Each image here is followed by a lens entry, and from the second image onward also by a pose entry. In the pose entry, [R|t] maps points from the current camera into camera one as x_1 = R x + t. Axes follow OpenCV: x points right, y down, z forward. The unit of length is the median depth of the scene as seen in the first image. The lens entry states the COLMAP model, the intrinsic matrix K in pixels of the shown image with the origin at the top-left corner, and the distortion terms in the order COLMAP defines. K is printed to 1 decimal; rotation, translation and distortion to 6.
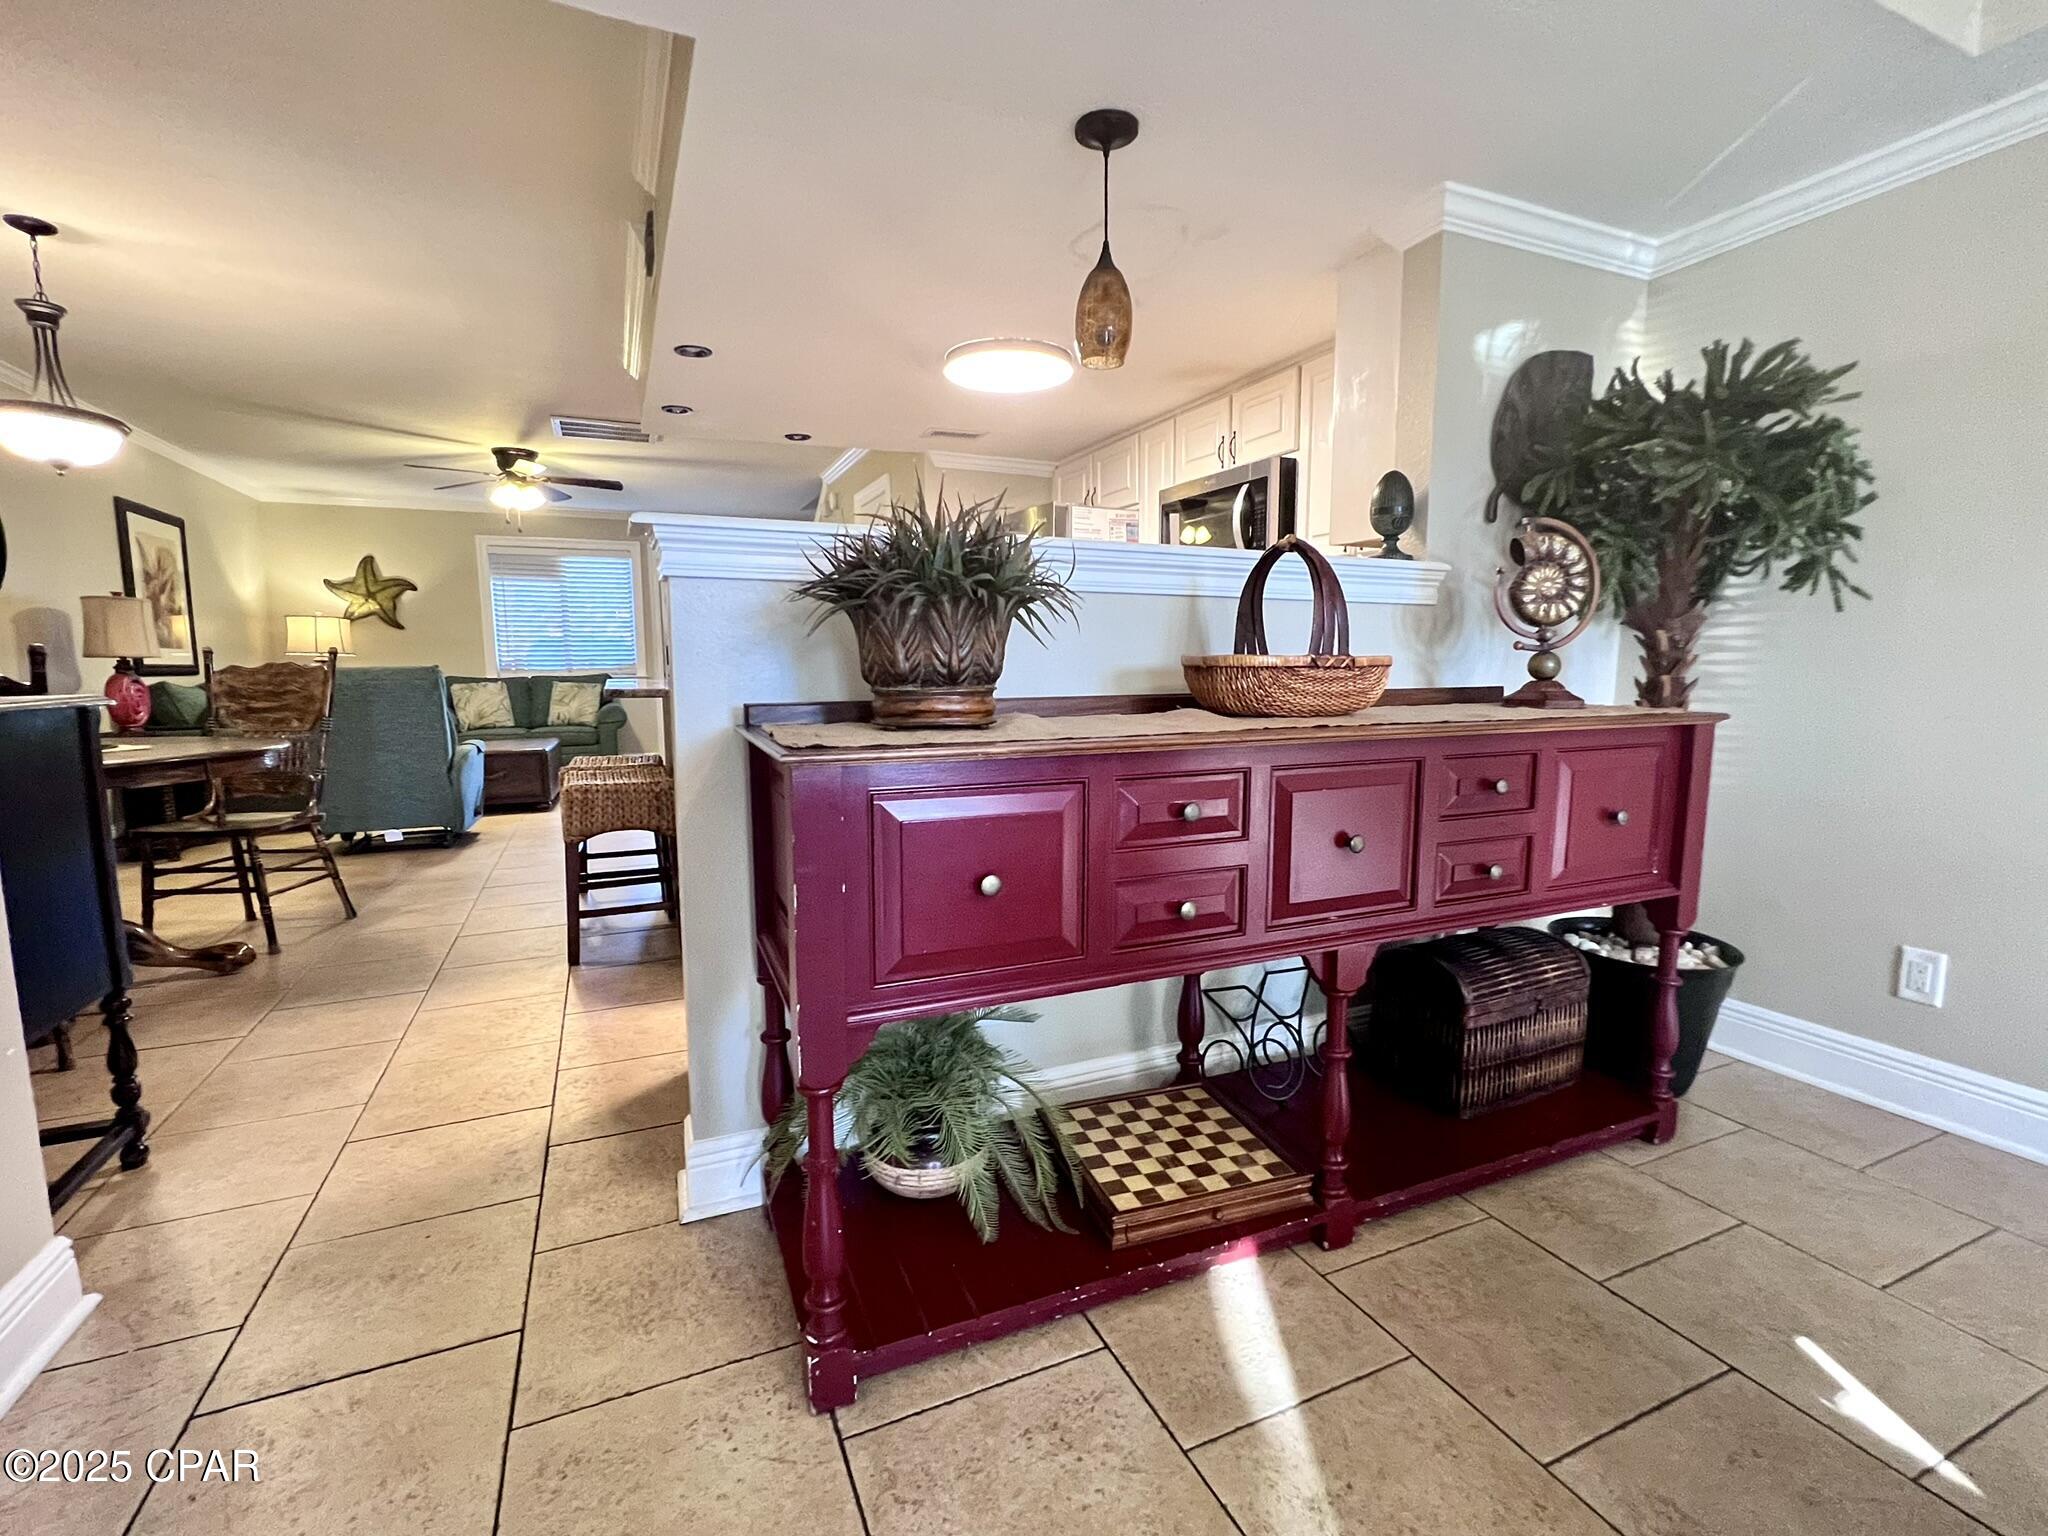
lens RADIAL K [[916.1, 0, 1024.0], [0, 916.1, 768.0], [0, 0, 1]] dist [0.001787, 0.000185]
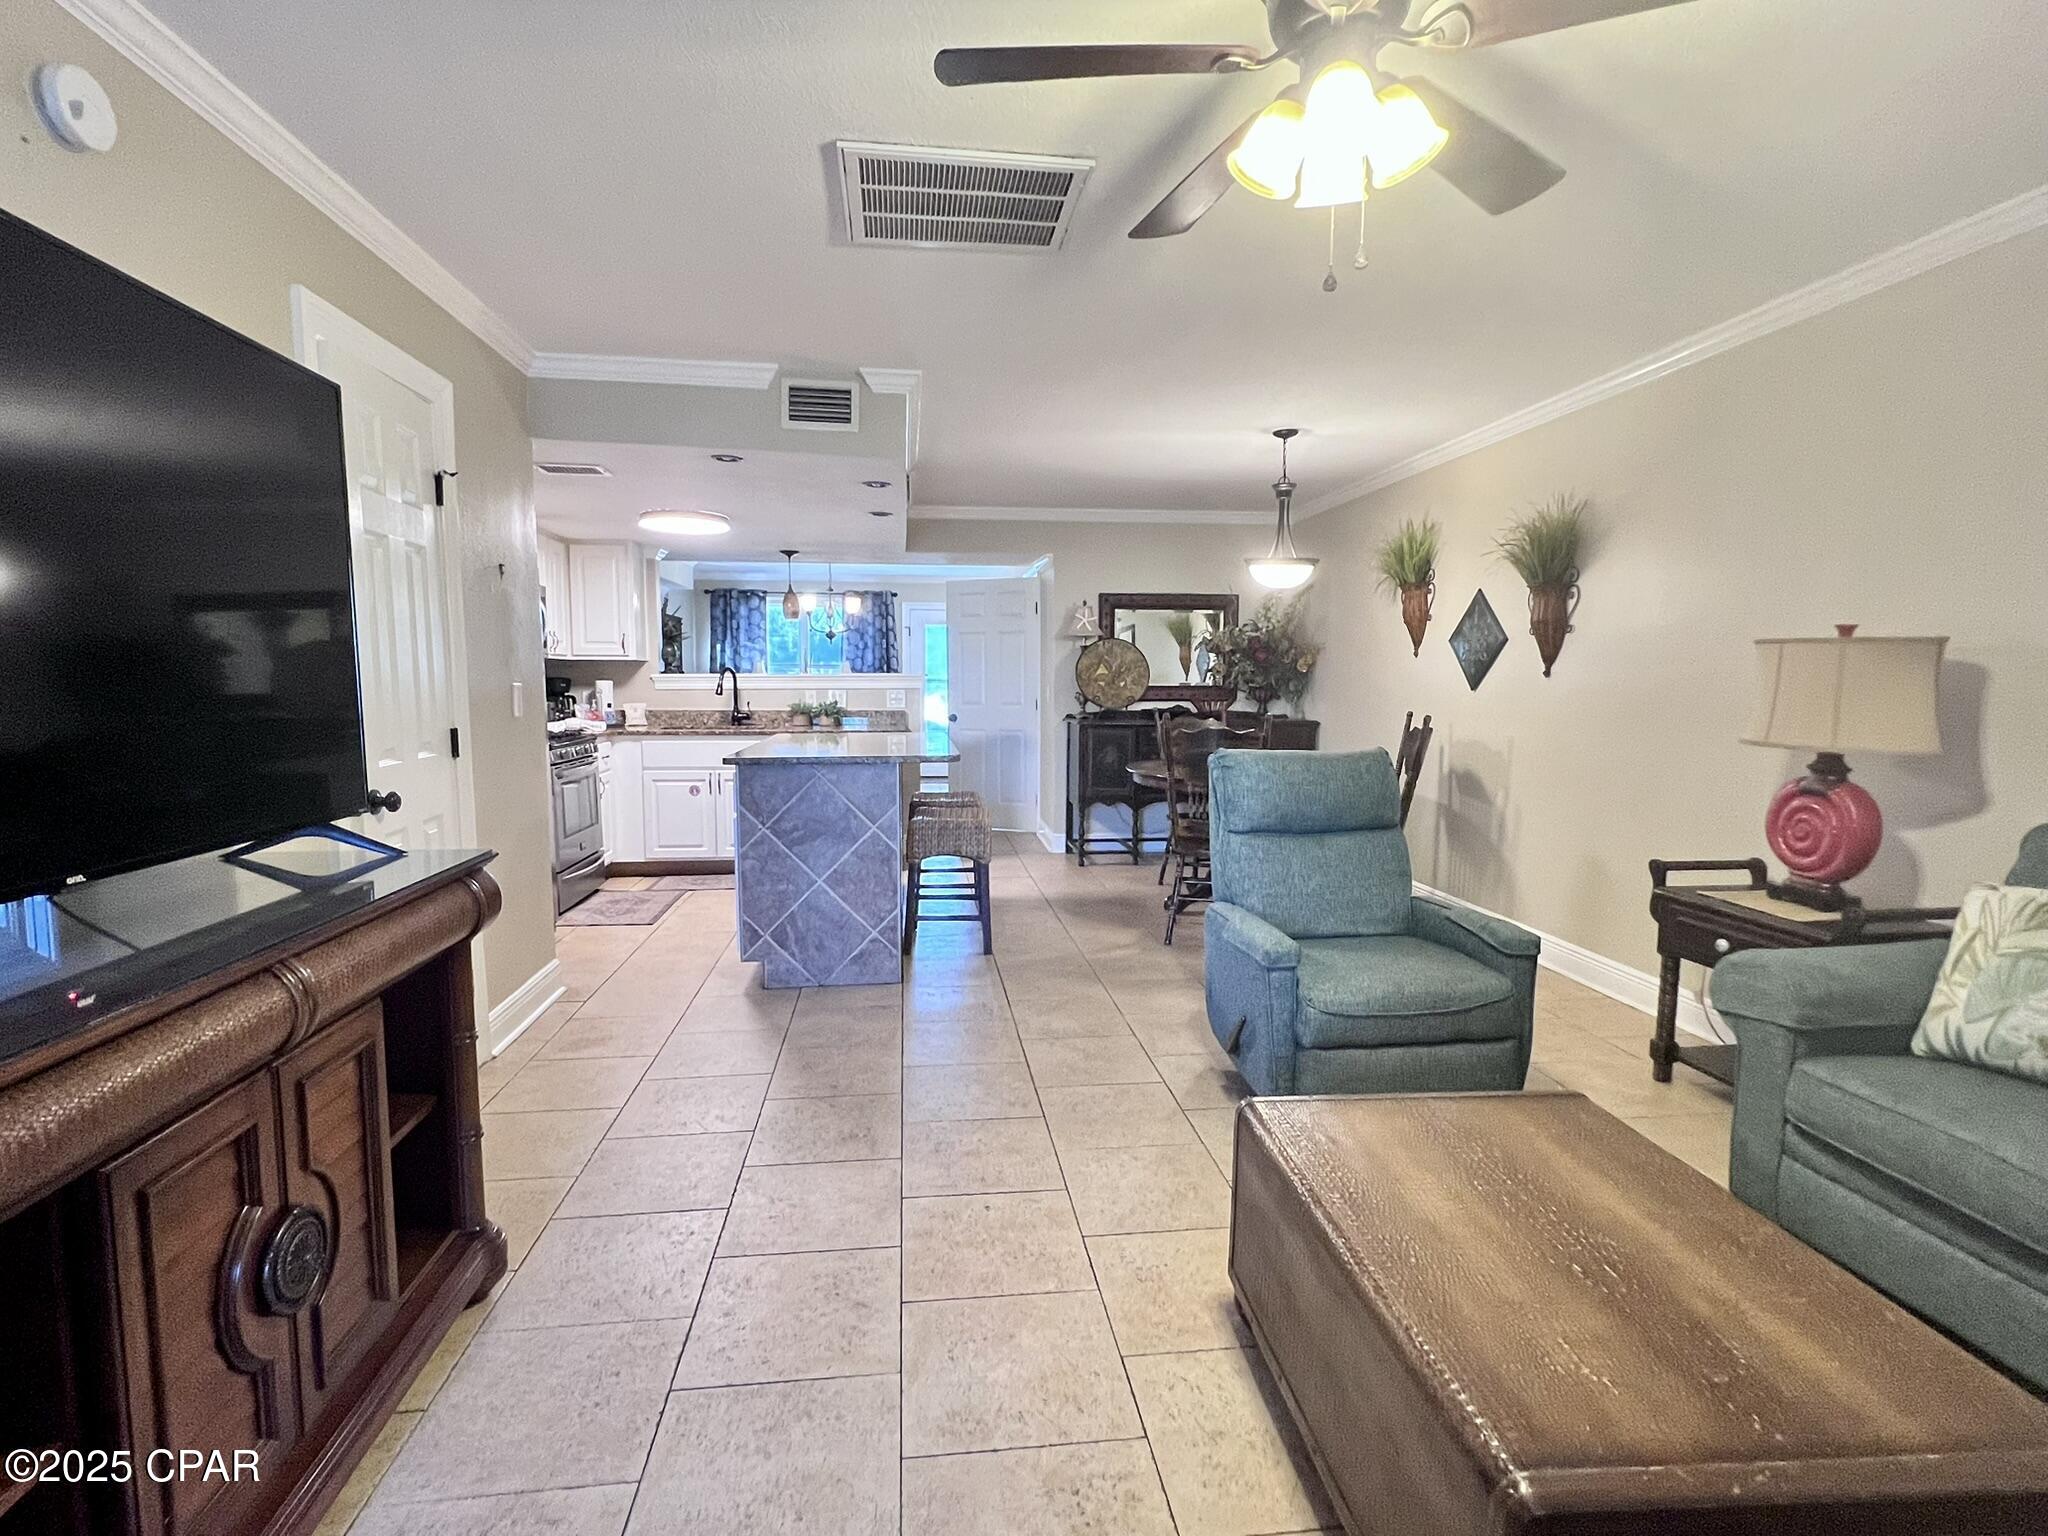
lens RADIAL K [[995.9, 0, 1025.1], [0, 995.9, 775.3], [0, 0, 1]] dist [-0.001325, 0.000741]
pose [[-0.955923, -0.028004, 0.292278, -0.578491], [0.035063, 0.977430, 0.208329, -0.198521], [-0.291515, 0.209395, -0.933366, 1.370150]]
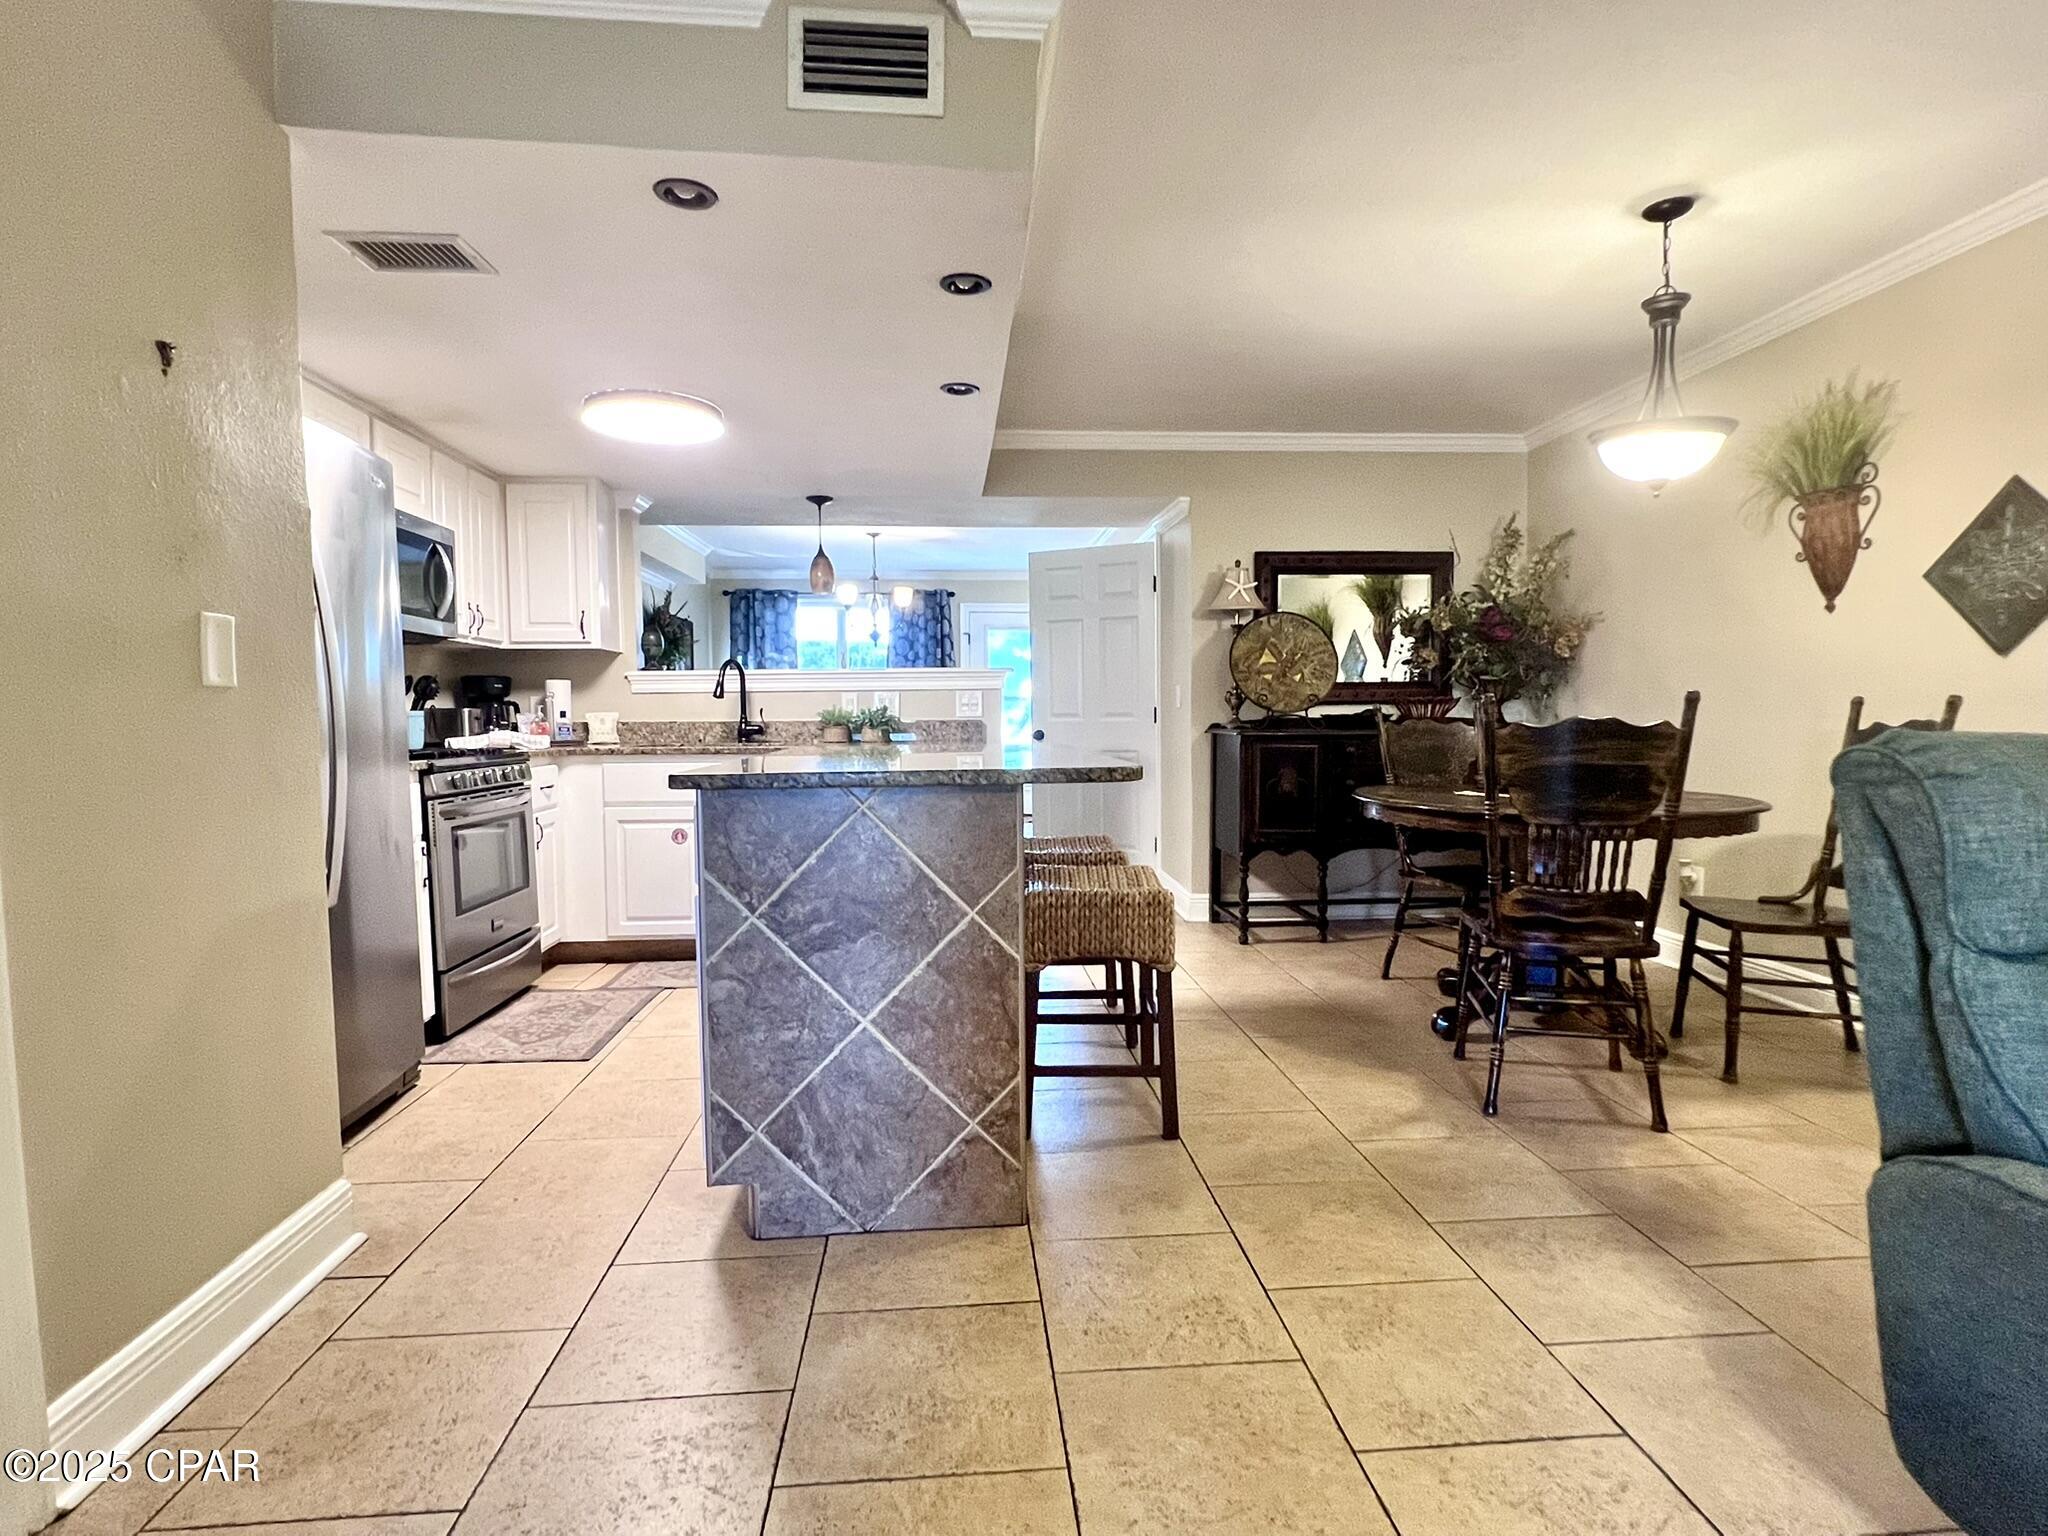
lens RADIAL K [[1020.7, 0, 1022.7], [0, 1020.7, 773.9], [0, 0, 1]] dist [-0.001304, 0.000906]
pose [[-0.941791, -0.009126, 0.336075, -0.415026], [0.050334, 0.984538, 0.167785, -0.129920], [-0.332410, 0.174934, -0.926769, 1.081740]]
